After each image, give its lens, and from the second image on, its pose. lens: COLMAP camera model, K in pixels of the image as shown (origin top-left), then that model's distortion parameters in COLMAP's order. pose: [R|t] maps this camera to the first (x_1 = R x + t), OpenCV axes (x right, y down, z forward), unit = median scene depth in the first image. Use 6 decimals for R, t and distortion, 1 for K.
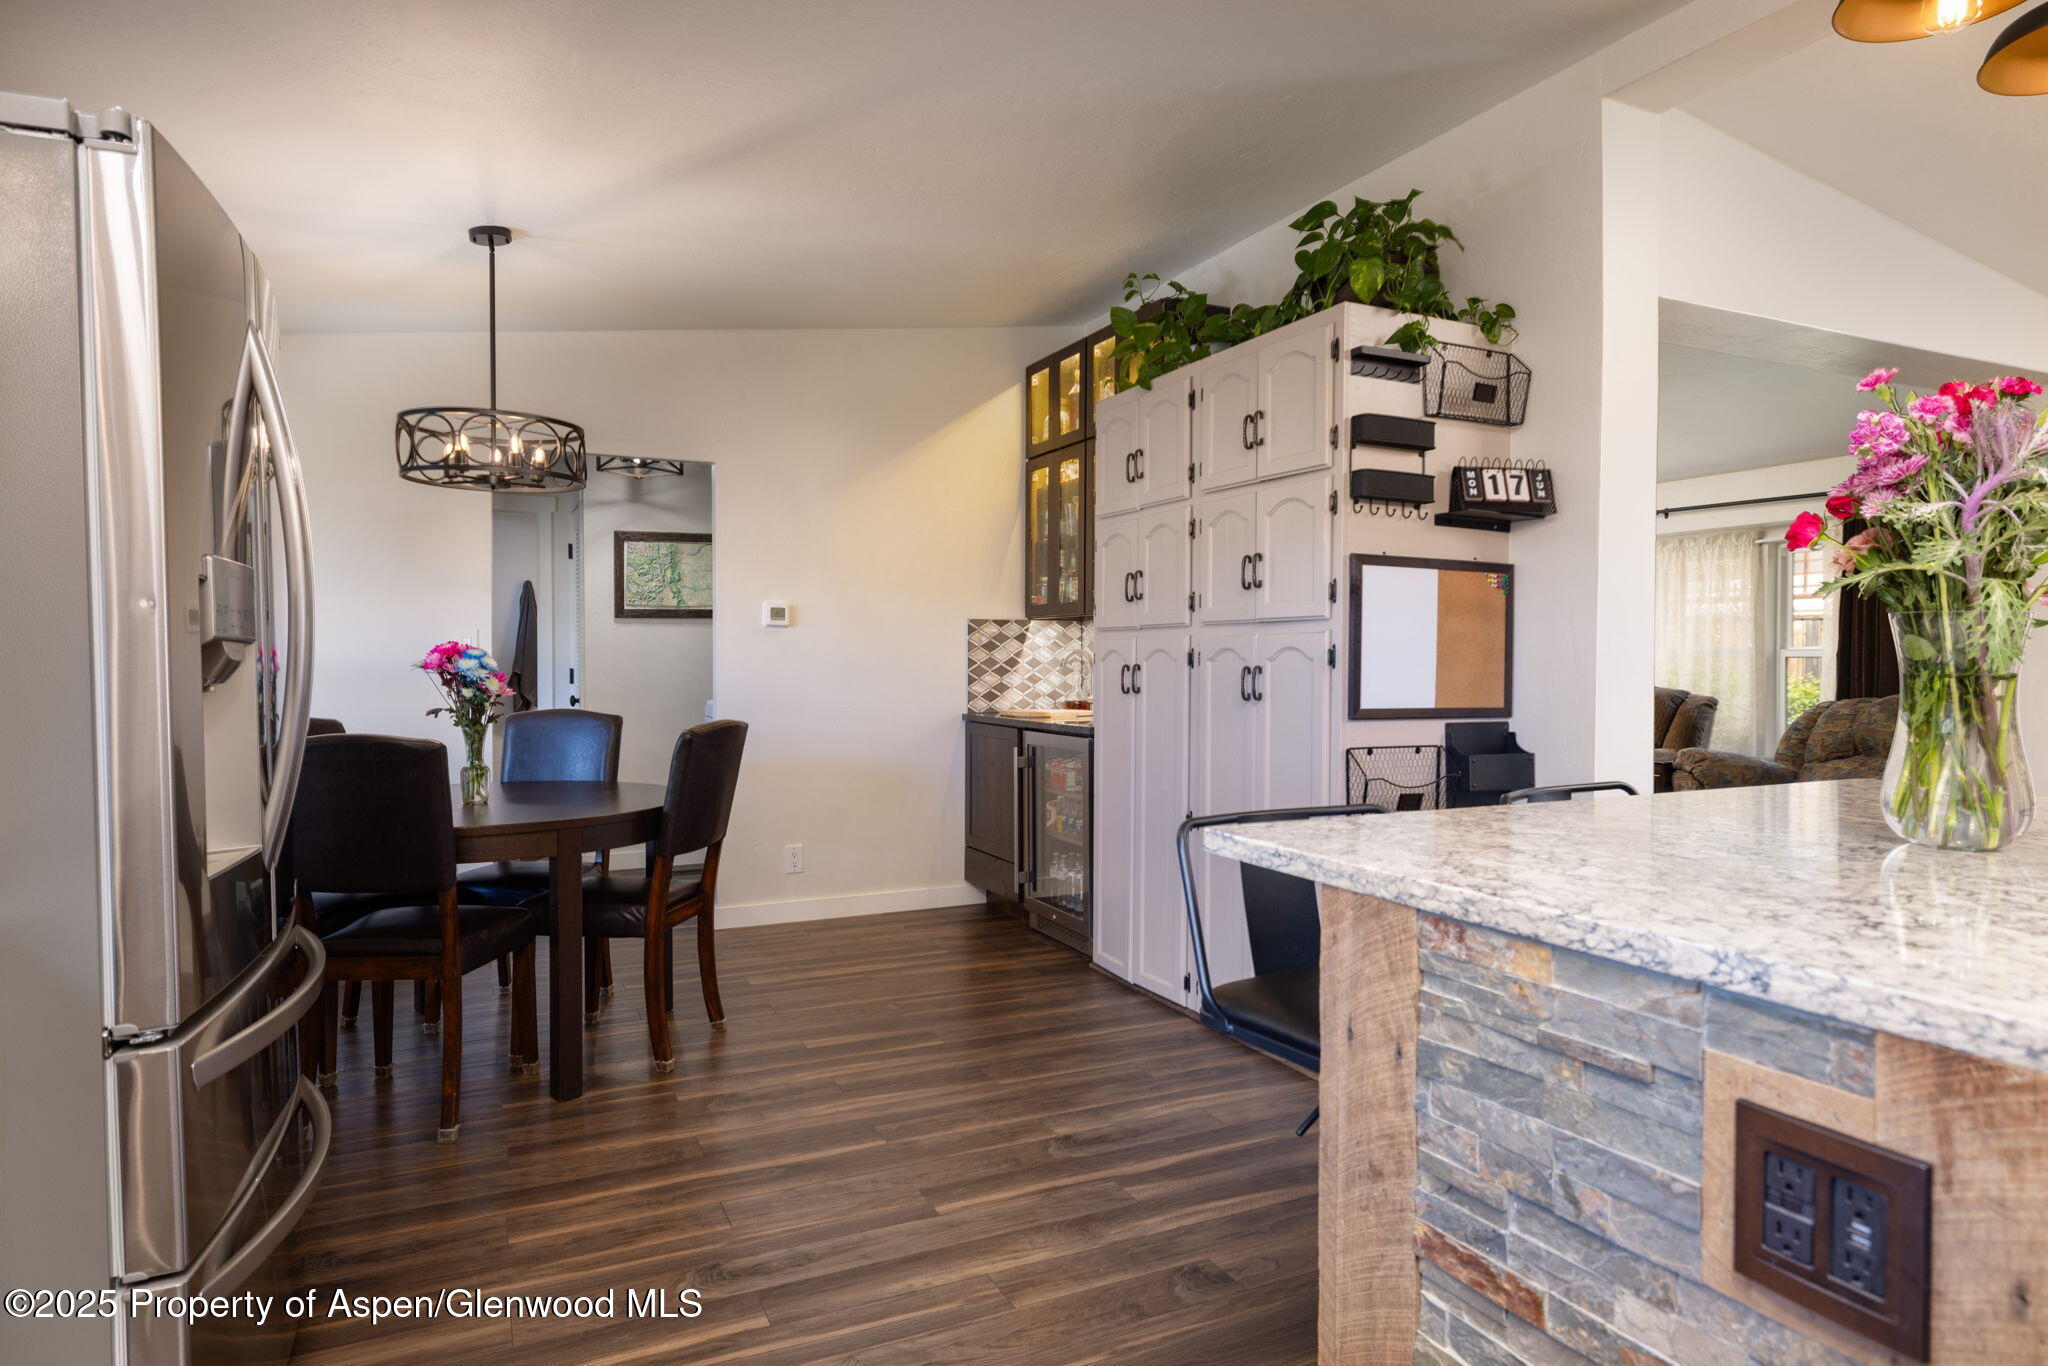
lens RADIAL K [[1144.7, 0, 1057.3], [0, 1144.7, 668.8], [0, 0, 1]] dist [0.000979, 0.000714]
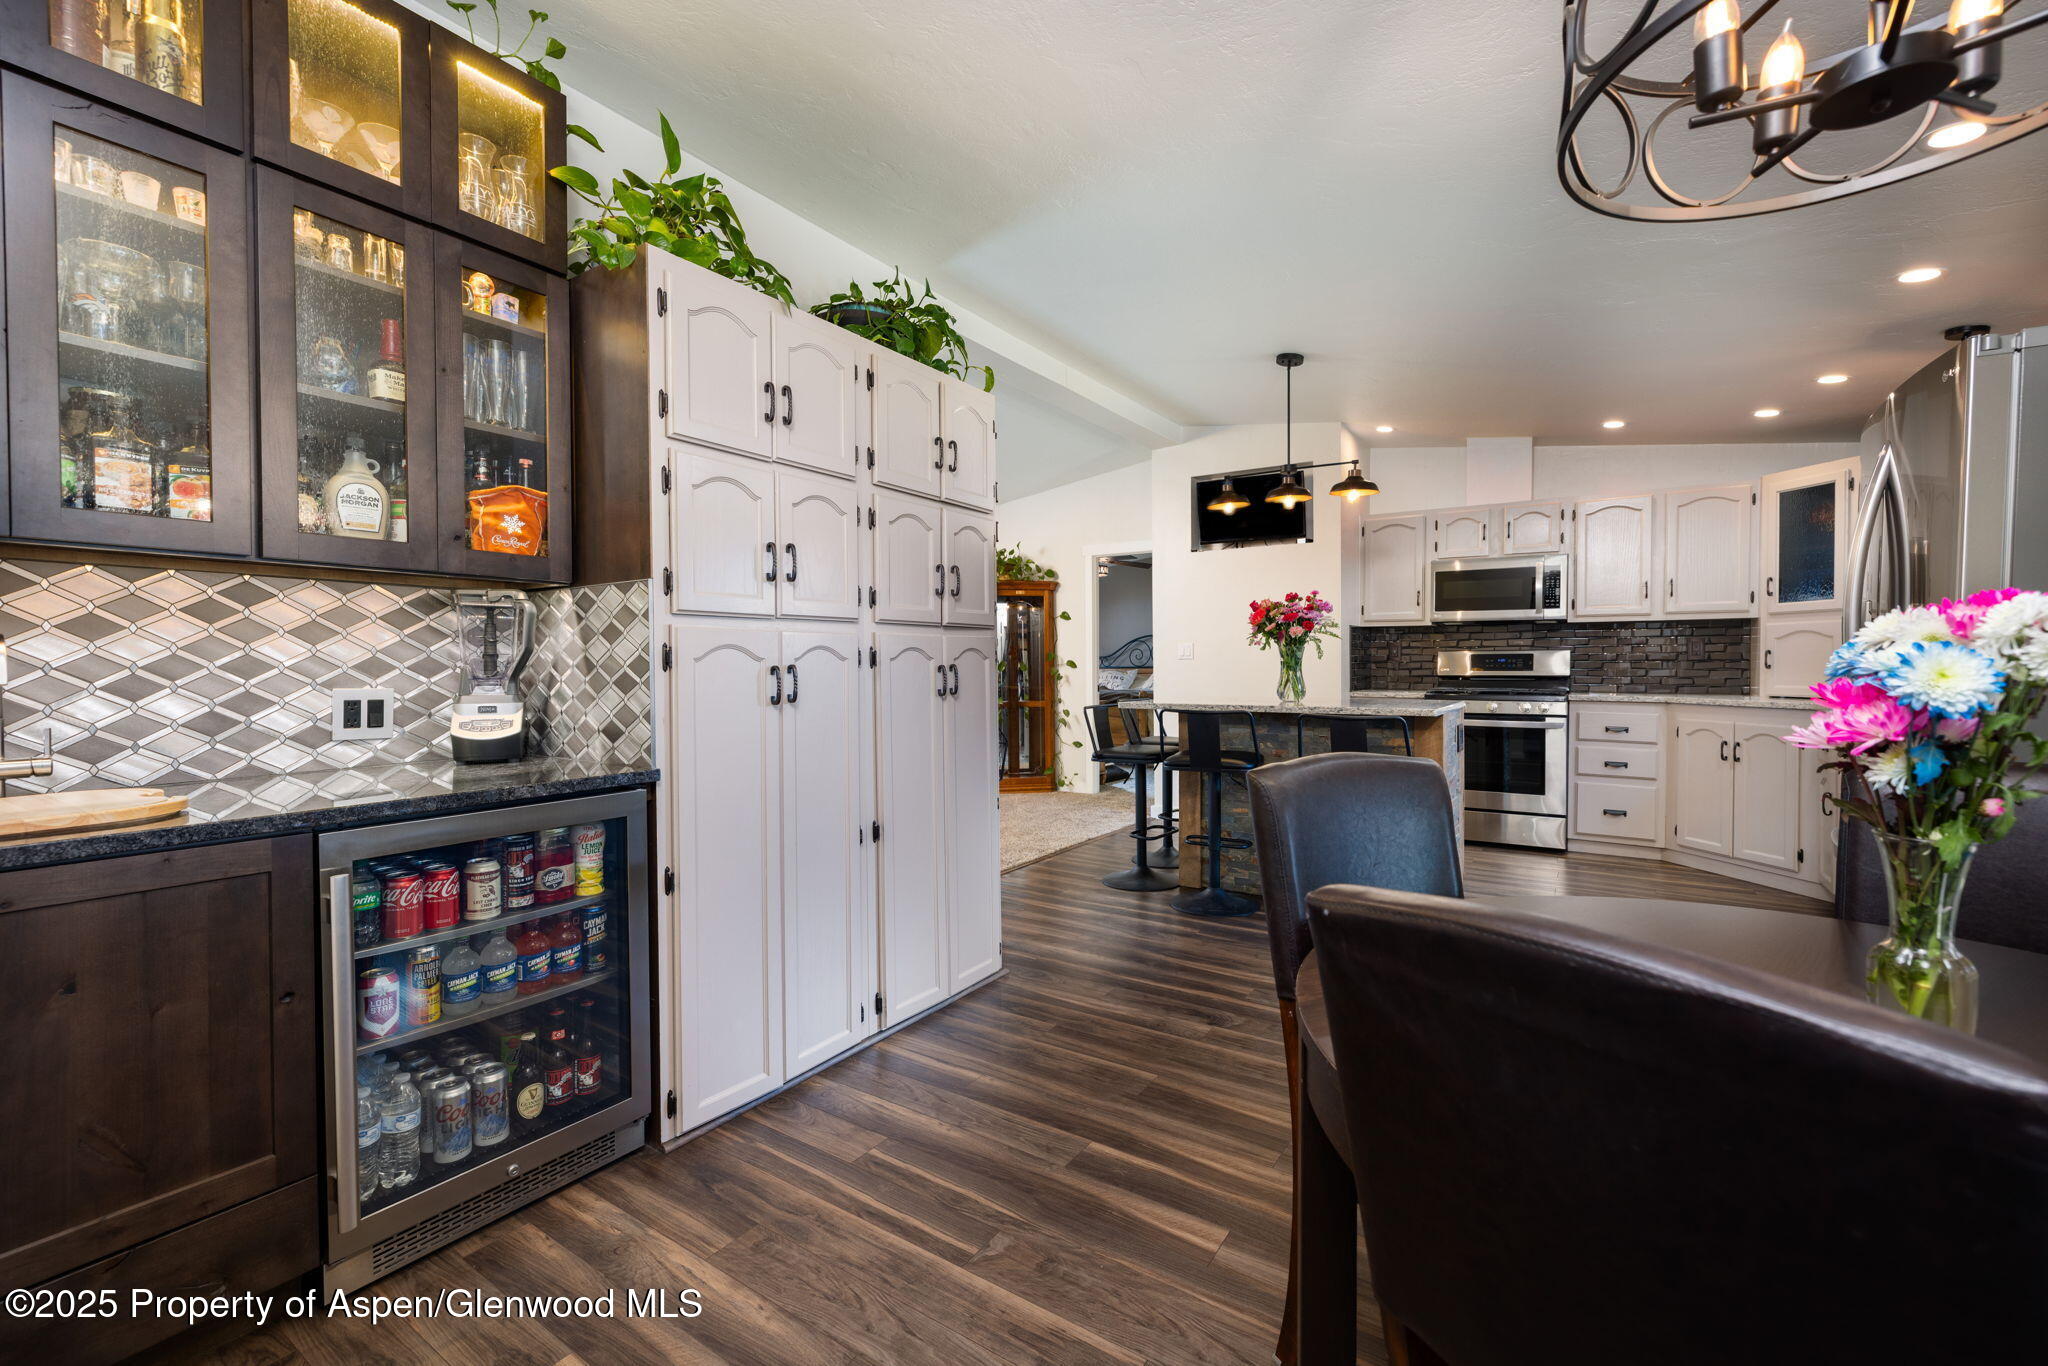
lens RADIAL K [[860.0, 0, 1028.1], [0, 860.0, 676.0], [0, 0, 1]] dist [-0.001373, 0.000847]
pose [[-0.494449, -0.011761, 0.869127, -0.655953], [0.009776, 0.999770, 0.019090, -0.007237], [-0.869152, 0.017936, -0.494220, 1.478836]]
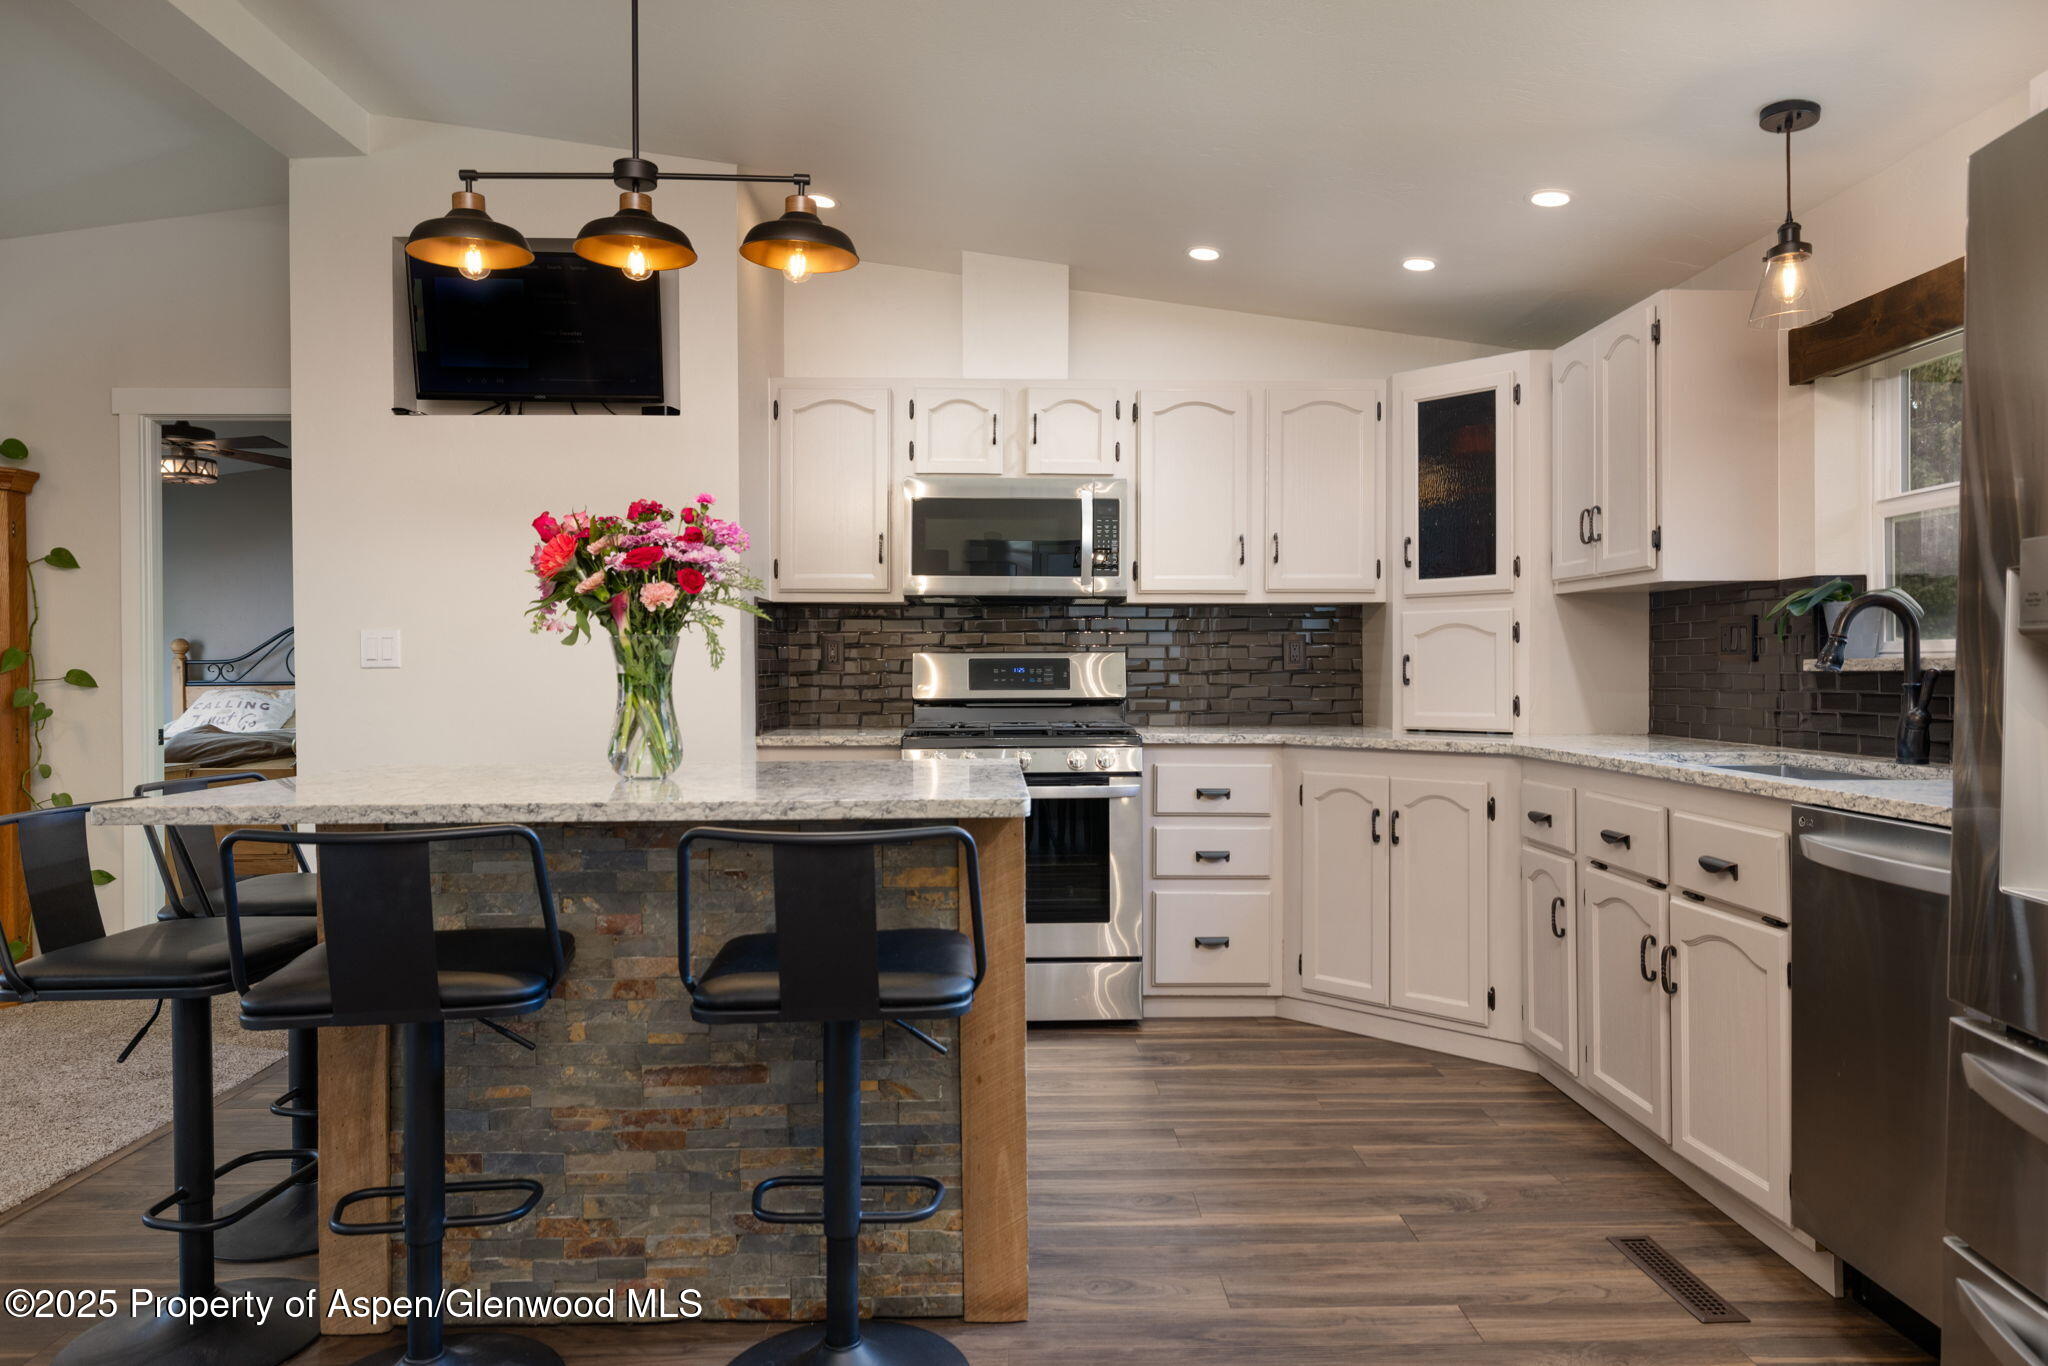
lens RADIAL K [[1282.4, 0, 1028.7], [0, 1282.4, 668.3], [0, 0, 1]] dist [-0.003413, -0.000455]
pose [[-0.904148, 0.003242, 0.427208, -0.216807], [0.006191, 0.999966, 0.005515, -0.006789], [-0.427175, 0.007631, -0.904137, 1.042943]]
